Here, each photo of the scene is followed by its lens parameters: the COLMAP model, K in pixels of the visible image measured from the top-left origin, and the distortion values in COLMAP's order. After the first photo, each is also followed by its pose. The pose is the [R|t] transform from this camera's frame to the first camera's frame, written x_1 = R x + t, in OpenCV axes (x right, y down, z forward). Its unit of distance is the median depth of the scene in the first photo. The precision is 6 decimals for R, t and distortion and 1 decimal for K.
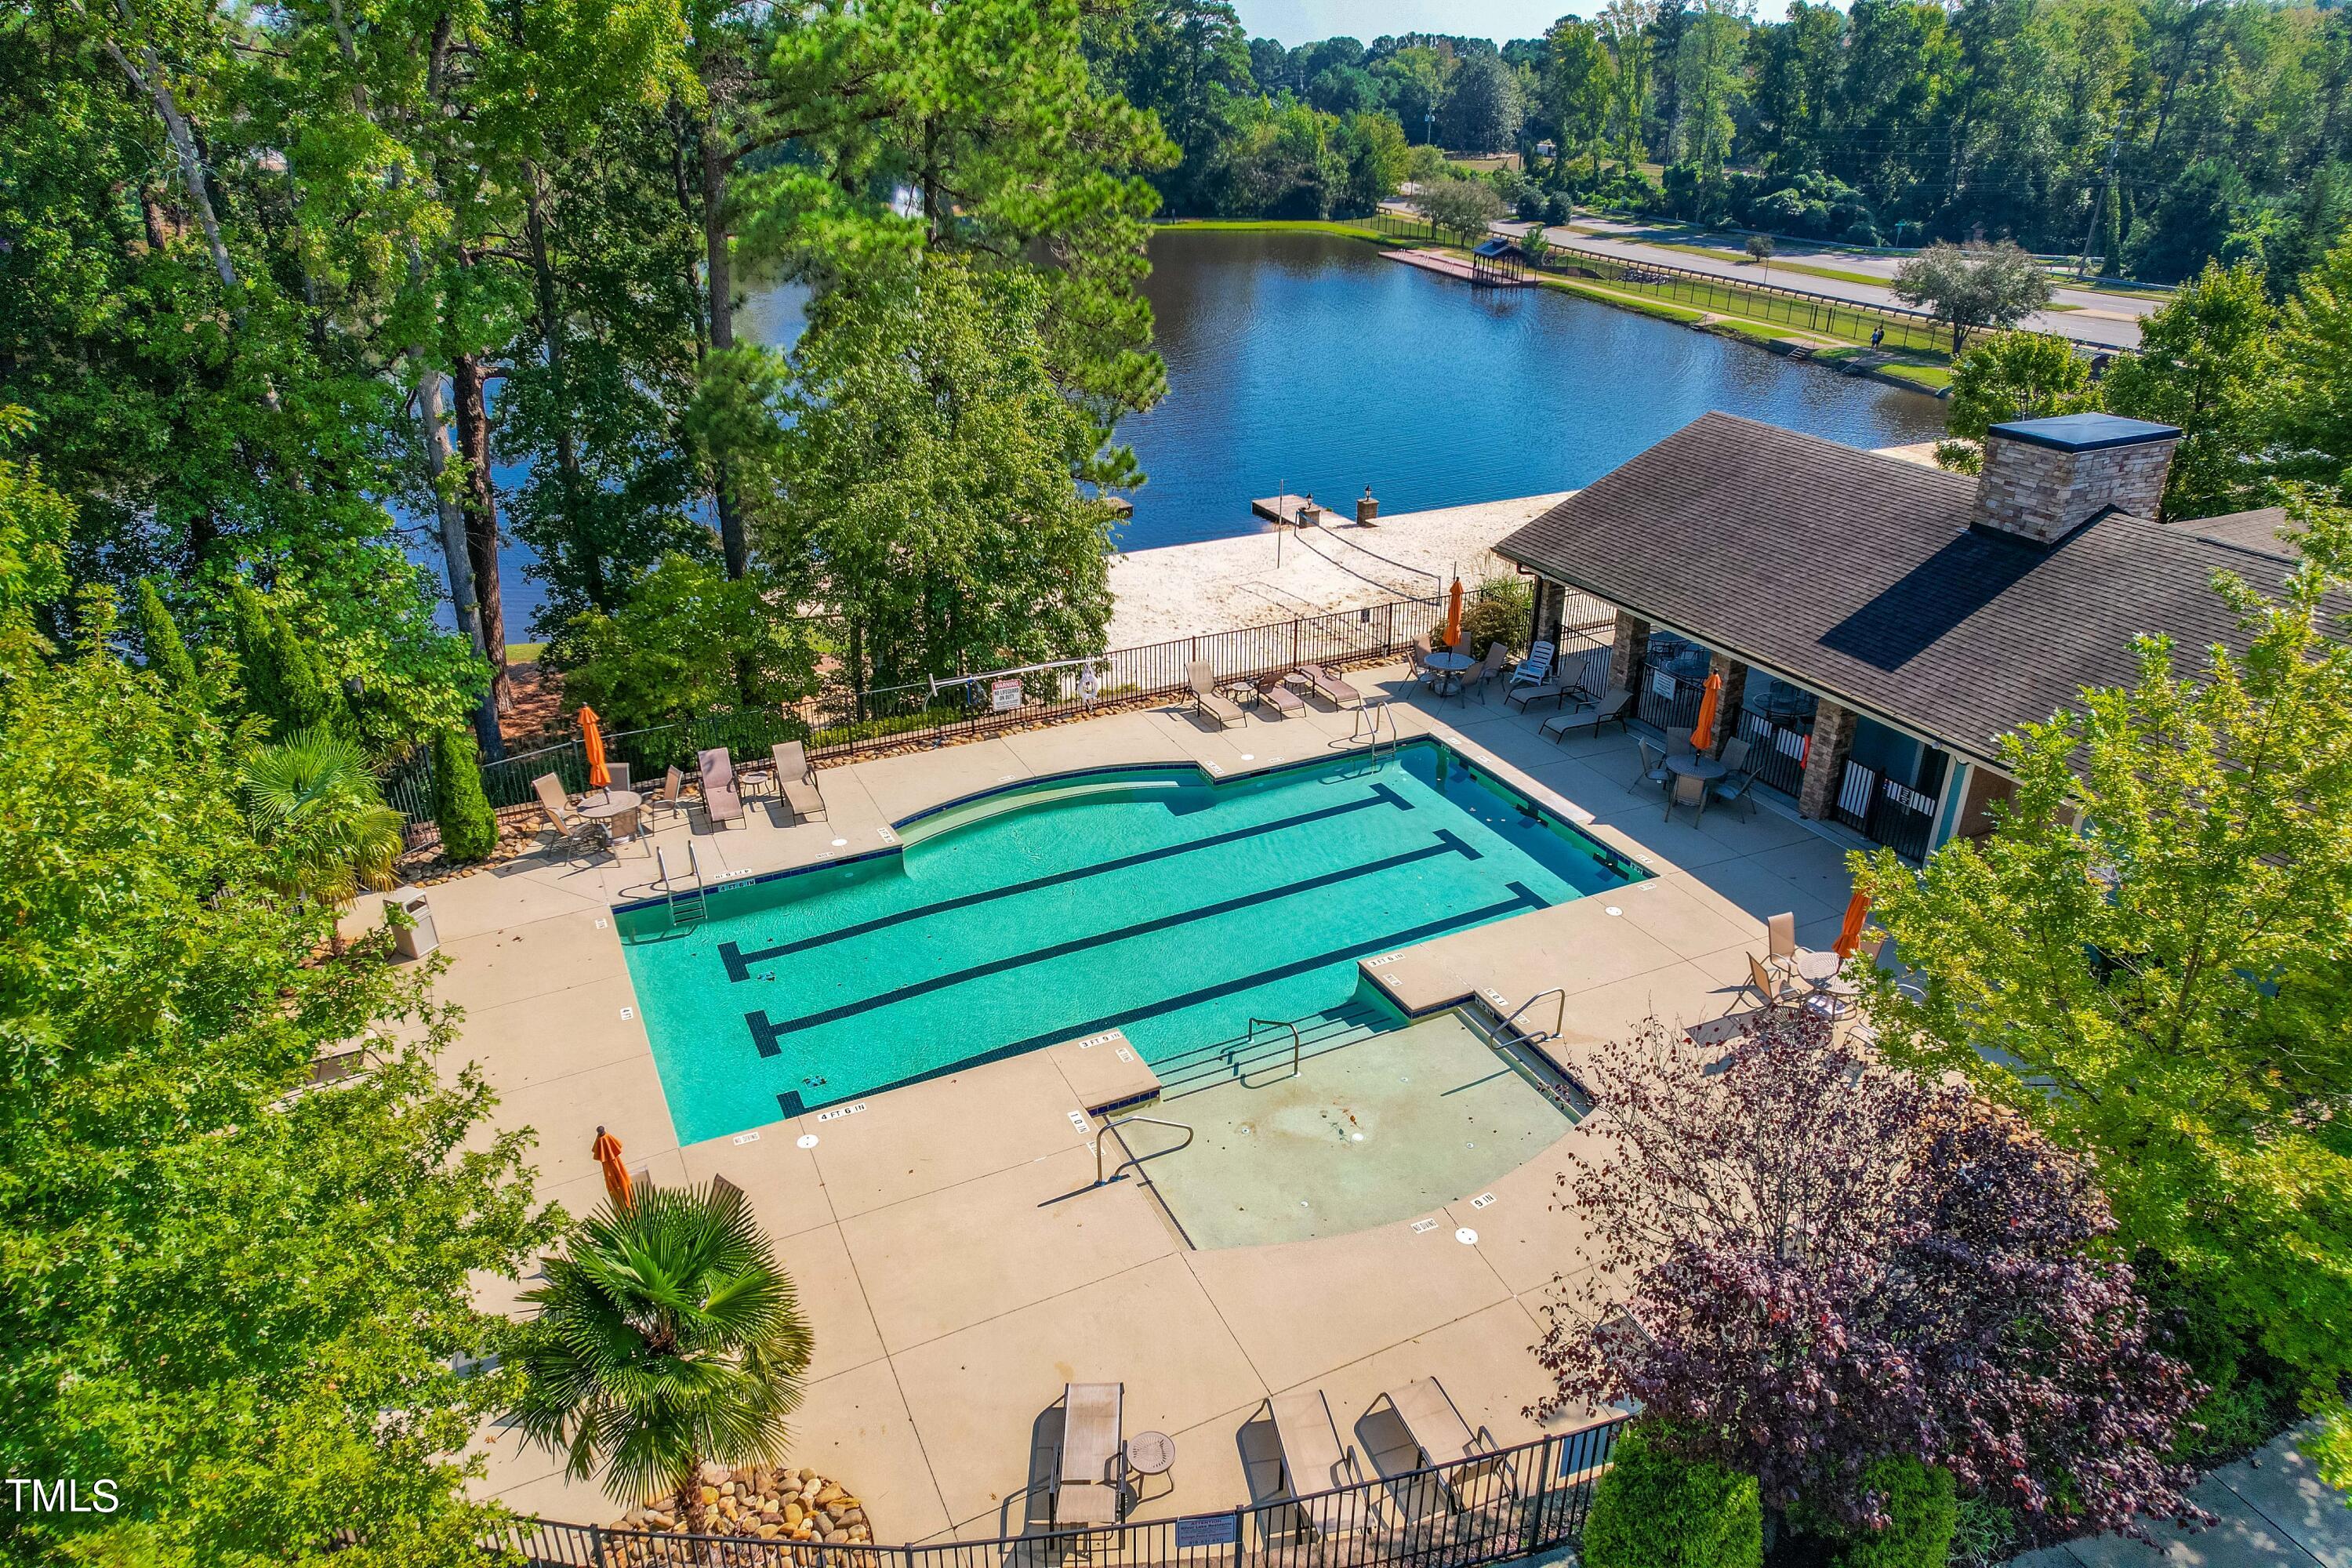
lens RADIAL K [[1479.0, 0, 1176.0], [0, 1479.0, 784.0], [0, 0, 1]] dist [-0.036602, 0.002018]
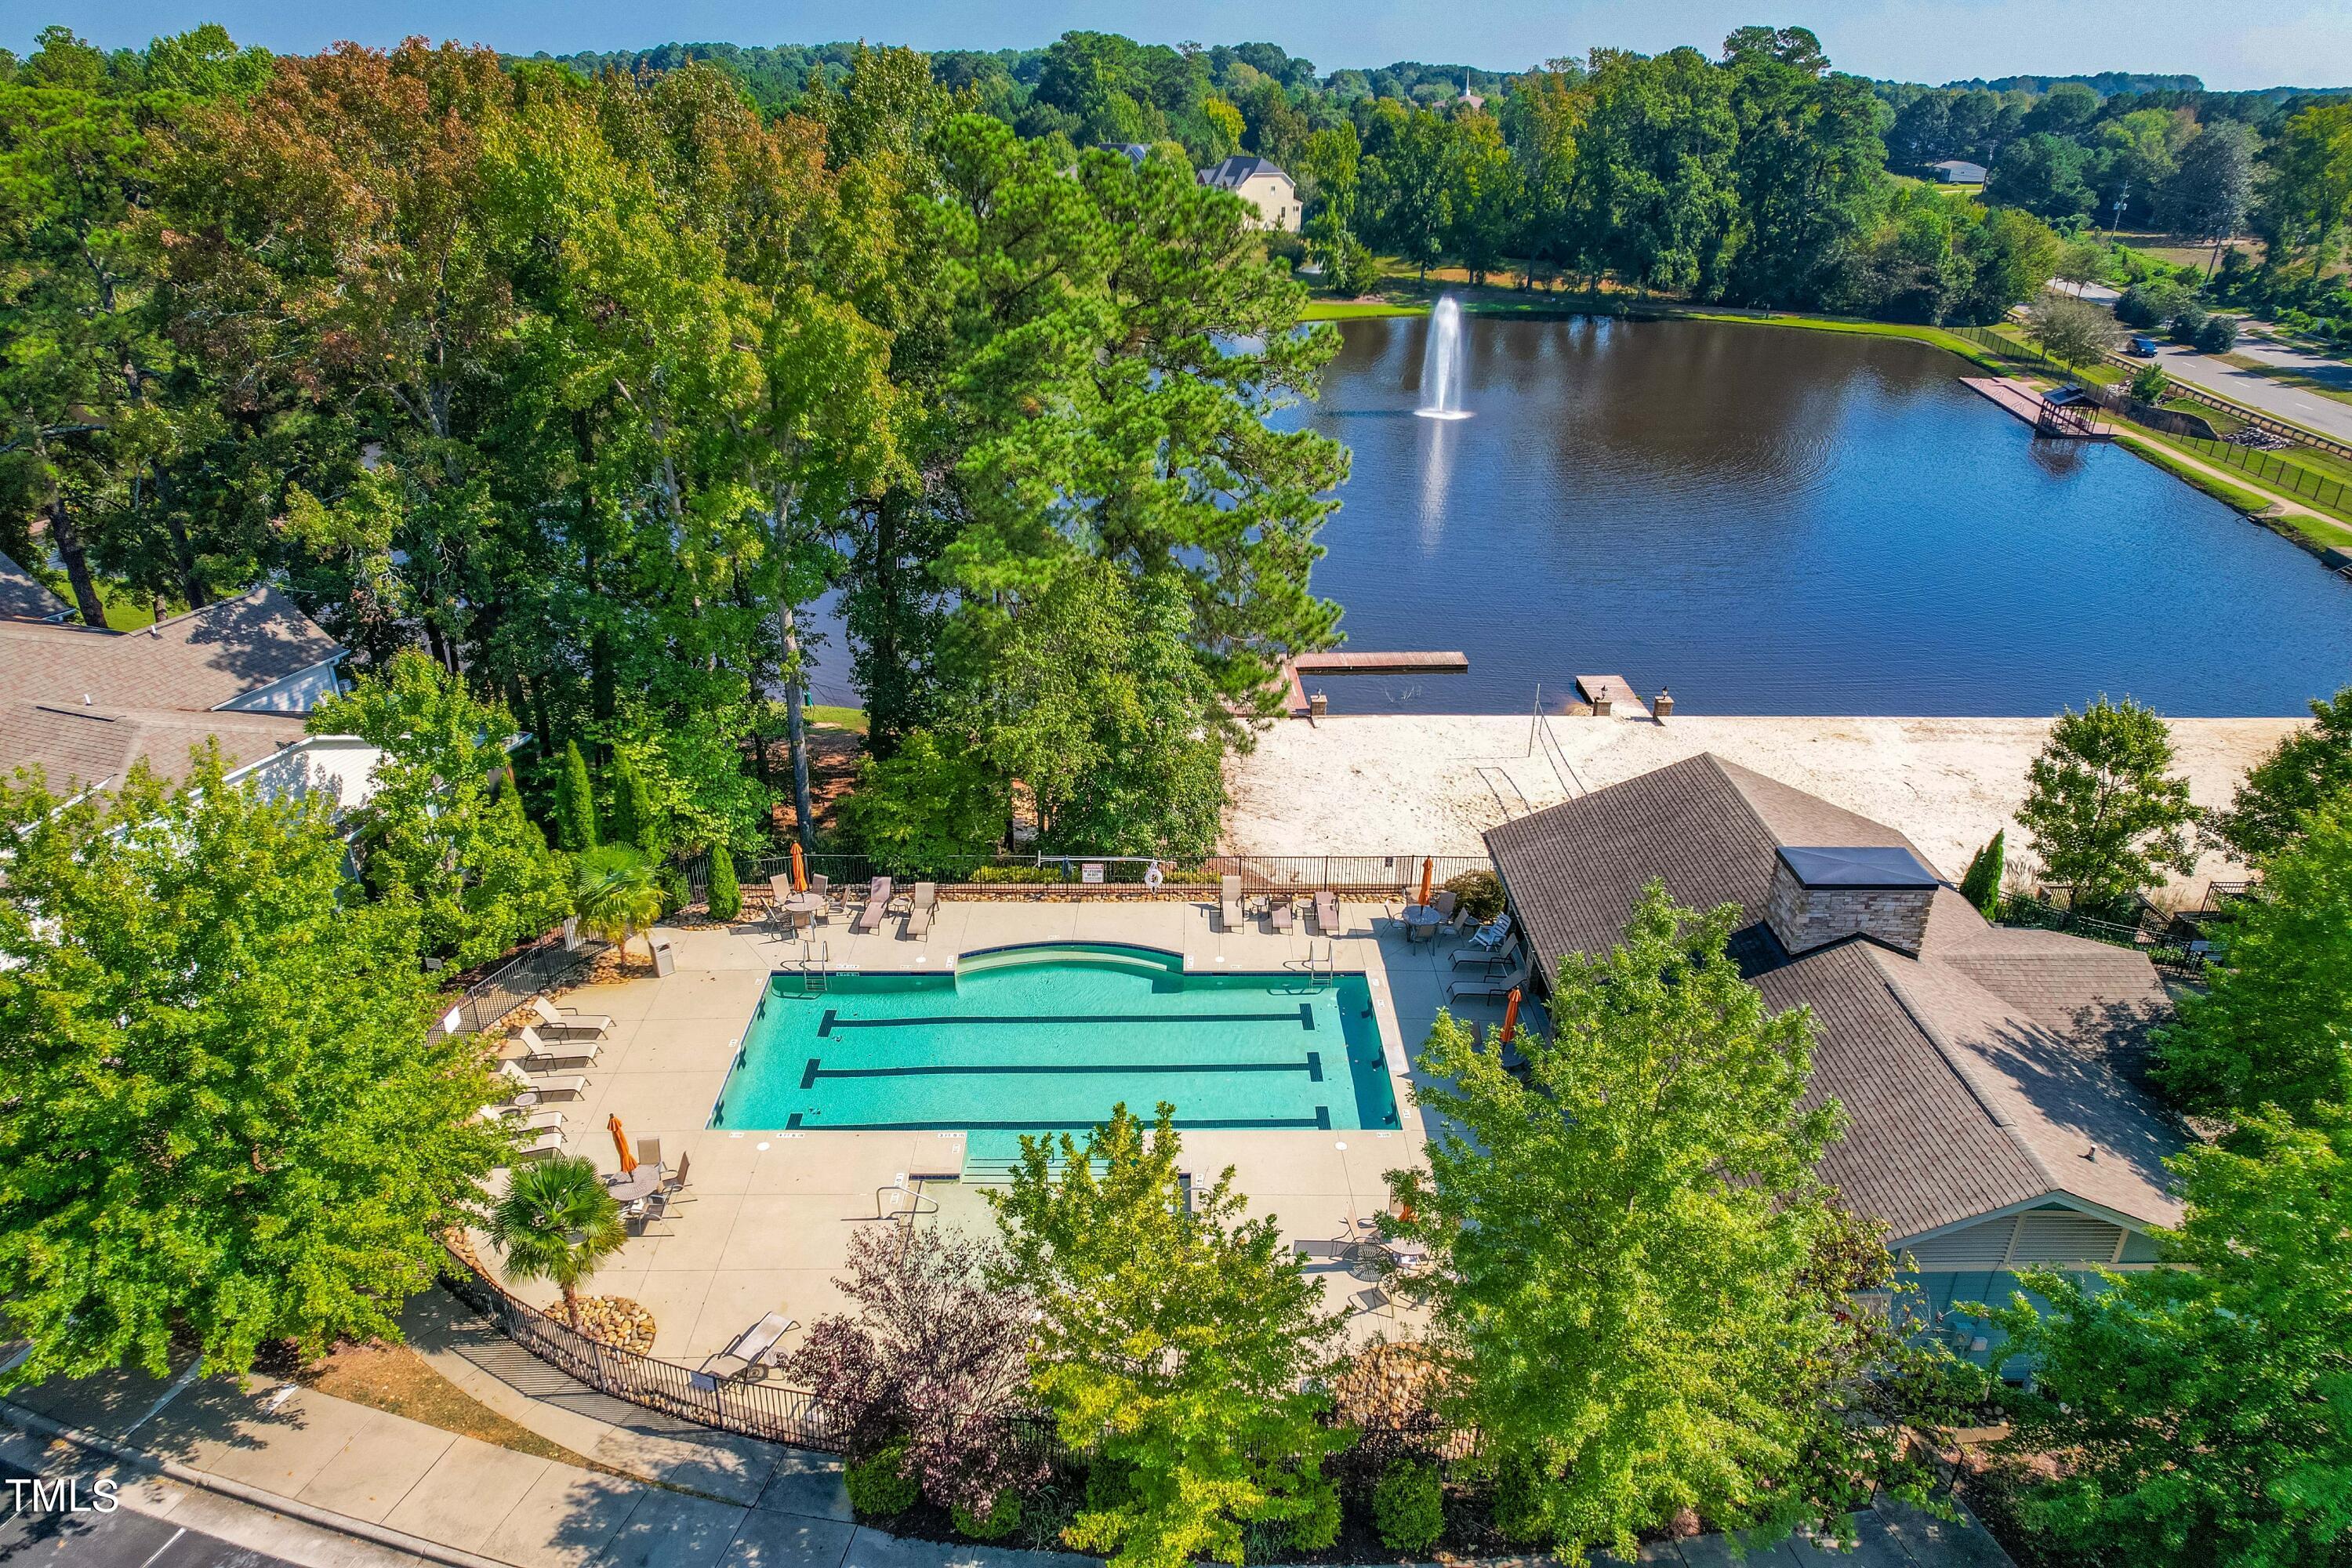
lens RADIAL K [[1479.0, 0, 1176.0], [0, 1479.0, 784.0], [0, 0, 1]] dist [-0.036602, 0.002018]
pose [[0.893438, 0.191046, -0.406533, 0.520272], [-0.188266, 0.980981, 0.047249, -0.228536], [0.407828, 0.034322, 0.912413, -0.258070]]
